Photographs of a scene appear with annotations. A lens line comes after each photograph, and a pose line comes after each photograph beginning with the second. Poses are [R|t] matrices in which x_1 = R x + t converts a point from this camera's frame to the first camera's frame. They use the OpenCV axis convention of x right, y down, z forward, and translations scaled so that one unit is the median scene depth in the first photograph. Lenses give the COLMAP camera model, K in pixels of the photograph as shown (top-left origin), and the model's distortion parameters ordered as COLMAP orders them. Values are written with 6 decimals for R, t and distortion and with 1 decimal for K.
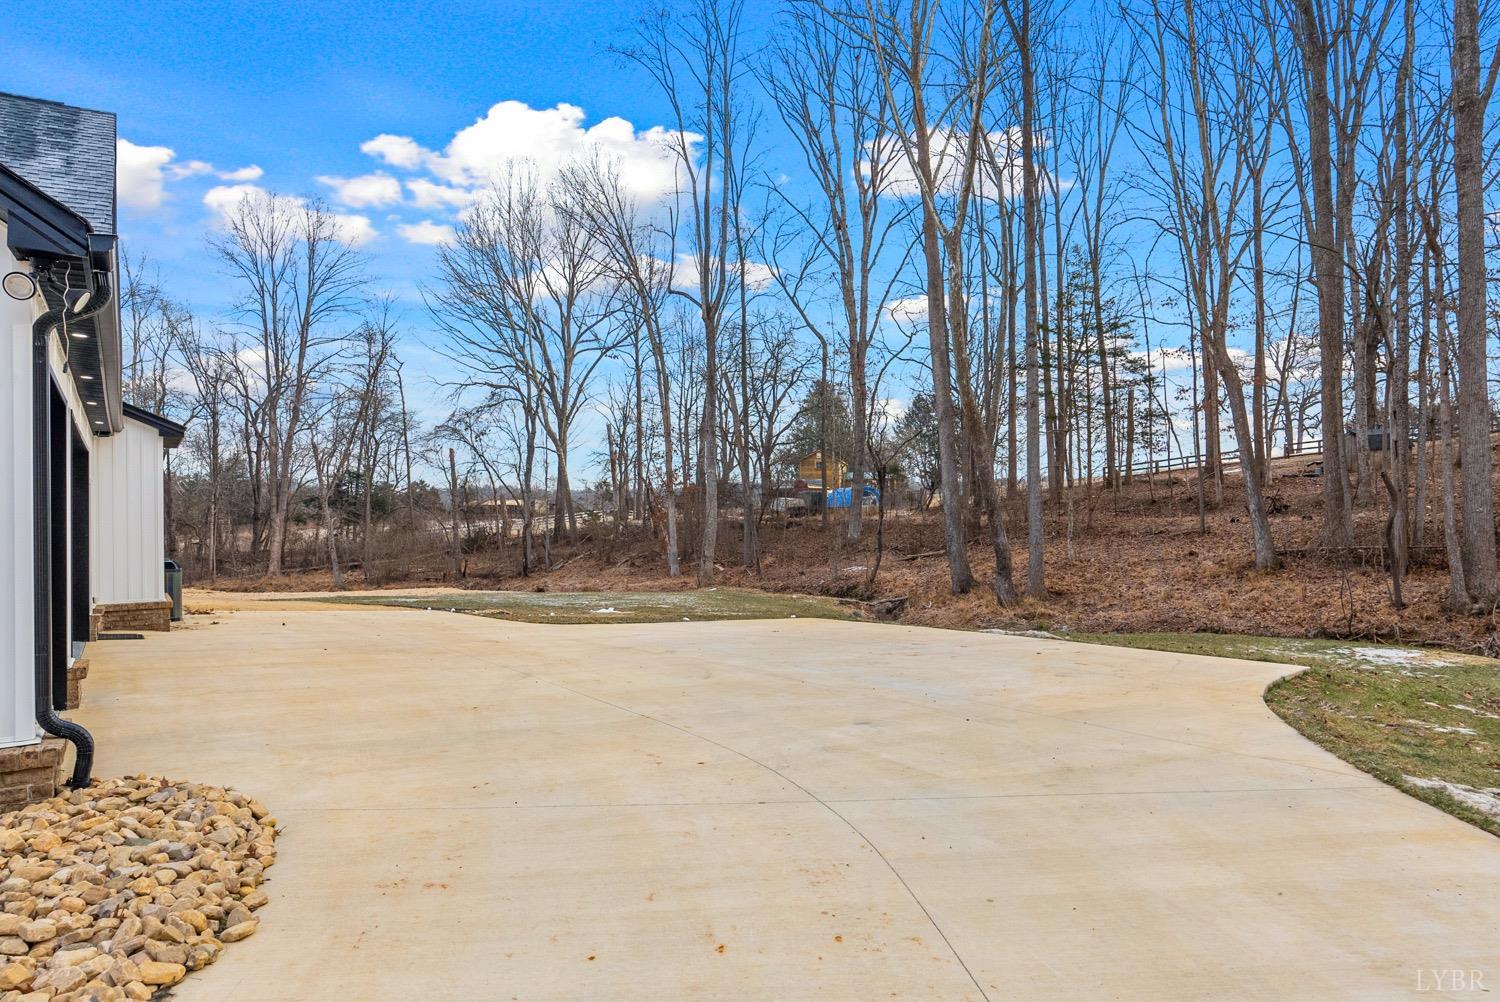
lens RADIAL K [[895.4, 0, 755.7], [0, 895.4, 511.2], [0, 0, 1]] dist [-0.034027, 0.008810]
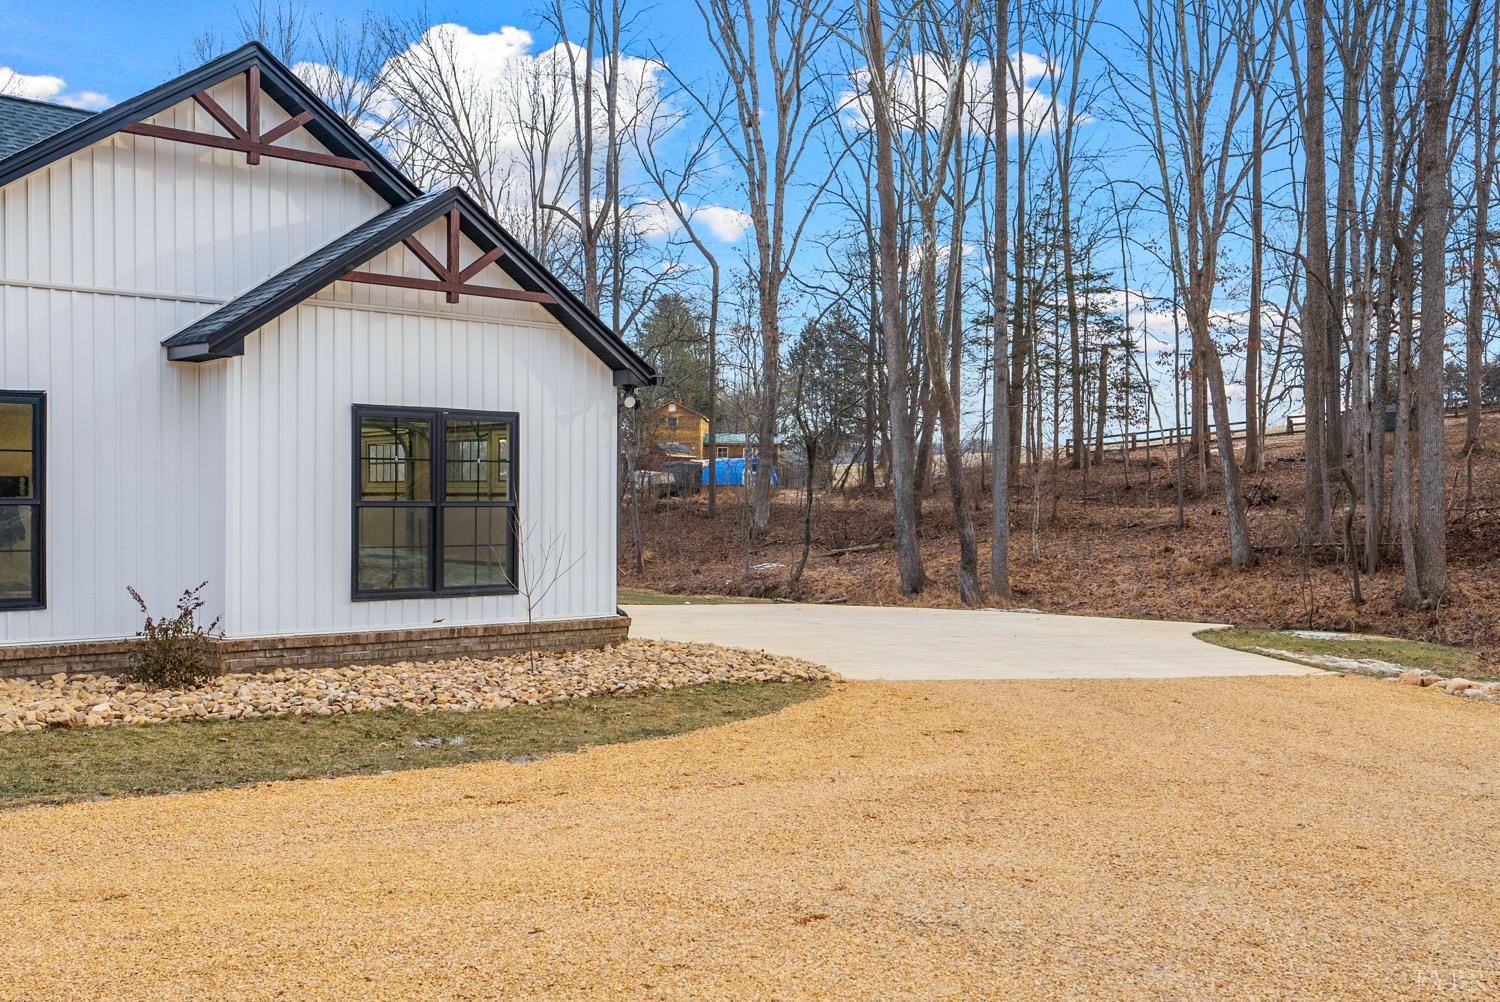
lens RADIAL K [[1496.2, 0, 746.7], [0, 1496.2, 505.0], [0, 0, 1]] dist [-0.013204, 0.000000]
pose [[0.985394, 0.015973, 0.169540, -0.141931], [-0.018445, 0.999745, 0.013015, -0.006958], [-0.169289, -0.015952, 0.985437, -0.319906]]
